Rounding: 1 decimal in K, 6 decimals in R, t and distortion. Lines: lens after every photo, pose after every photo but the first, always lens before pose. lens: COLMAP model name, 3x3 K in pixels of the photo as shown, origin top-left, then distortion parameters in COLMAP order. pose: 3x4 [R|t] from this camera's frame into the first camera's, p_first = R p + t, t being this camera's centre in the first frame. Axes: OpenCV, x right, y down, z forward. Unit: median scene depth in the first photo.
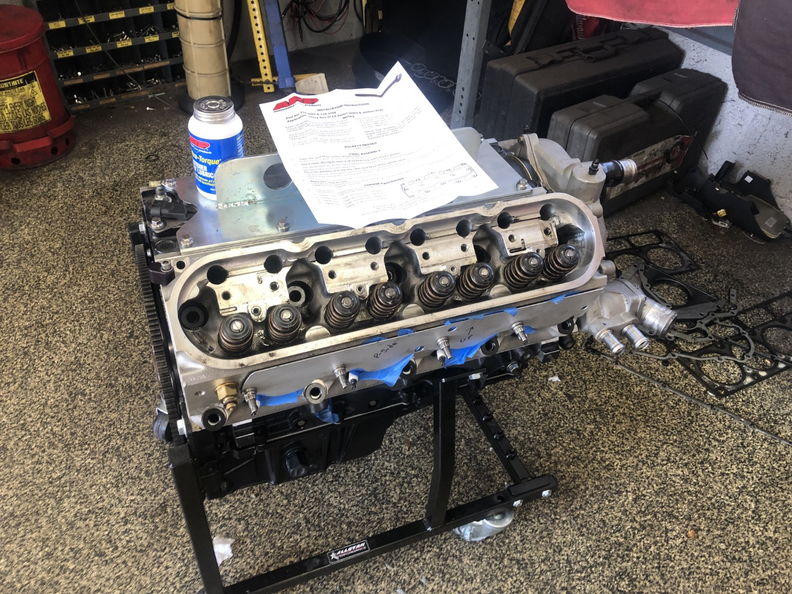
lens RADIAL K [[632.7, 0, 396.0], [0, 632.7, 297.0], [0, 0, 1]] dist [0.007608, 0.002097]
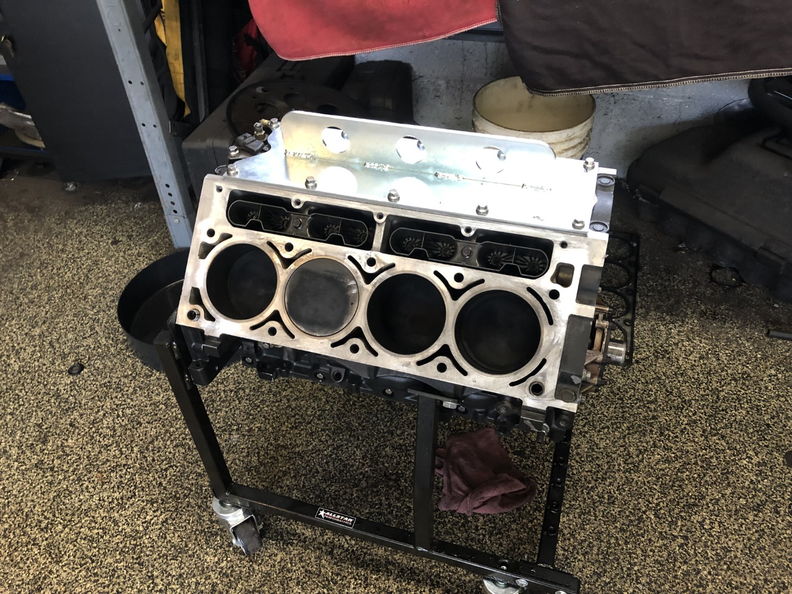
lens RADIAL K [[632.7, 0, 396.0], [0, 632.7, 297.0], [0, 0, 1]] dist [0.007608, 0.002097]
pose [[0.744463, -0.508231, 0.432985, -0.141894], [0.505424, 0.852729, 0.131906, -0.259556], [-0.436258, 0.120642, 0.891698, 0.289592]]
